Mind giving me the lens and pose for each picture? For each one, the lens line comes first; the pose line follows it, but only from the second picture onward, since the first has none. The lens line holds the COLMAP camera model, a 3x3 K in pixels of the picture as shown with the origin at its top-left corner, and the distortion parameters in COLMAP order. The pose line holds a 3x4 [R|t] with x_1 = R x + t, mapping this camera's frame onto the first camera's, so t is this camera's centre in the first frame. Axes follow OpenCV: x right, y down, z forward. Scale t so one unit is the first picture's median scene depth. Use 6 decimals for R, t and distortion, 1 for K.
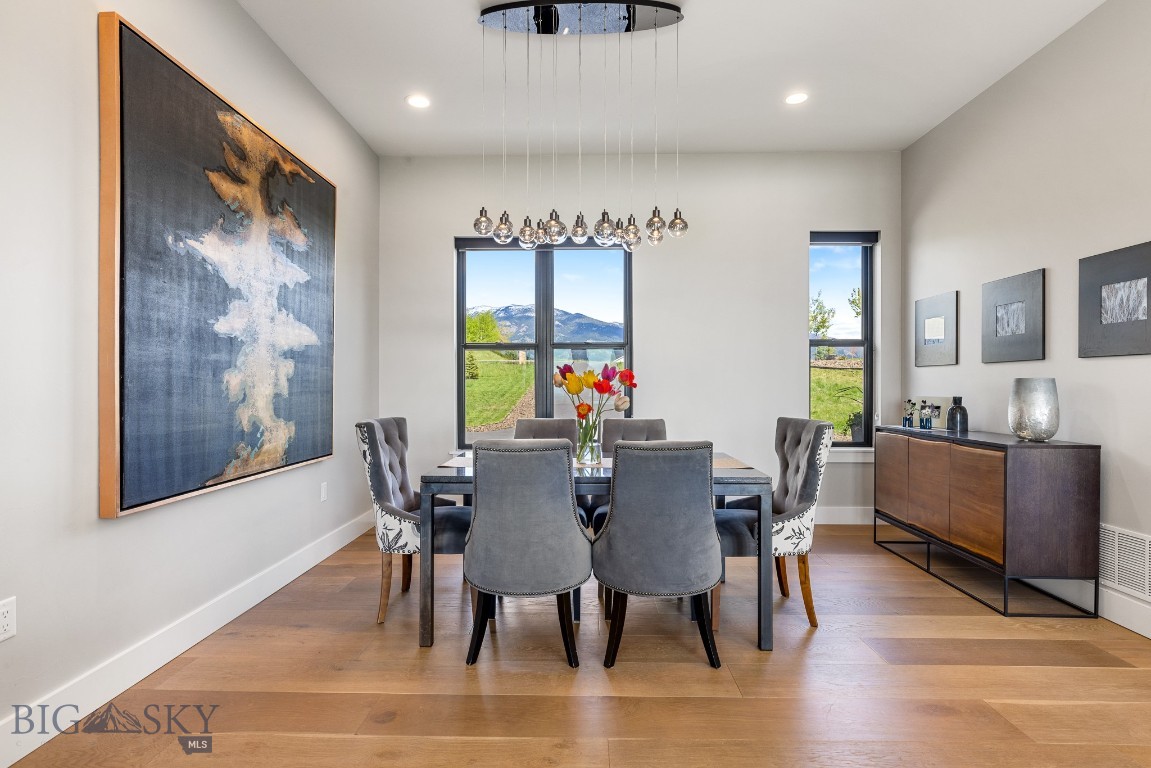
lens RADIAL K [[579.6, 0, 575.4], [0, 579.6, 388.9], [0, 0, 1]] dist [-0.011315, -0.000008]
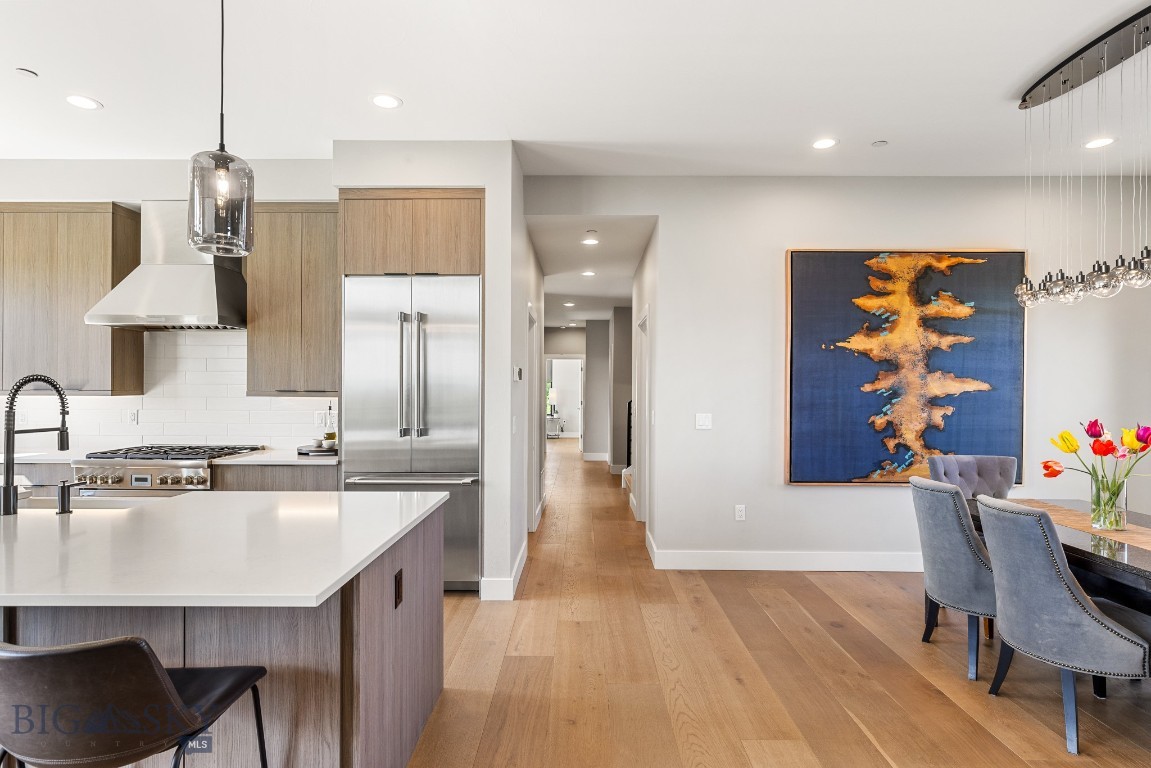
lens RADIAL K [[579.6, 0, 575.7], [0, 579.6, 385.4], [0, 0, 1]] dist [-0.011315, -0.000008]
pose [[0.017581, -0.001591, -0.999844, 1.008598], [-0.009819, 0.999950, -0.001764, -0.101996], [0.999797, 0.009848, 0.017565, 0.127693]]
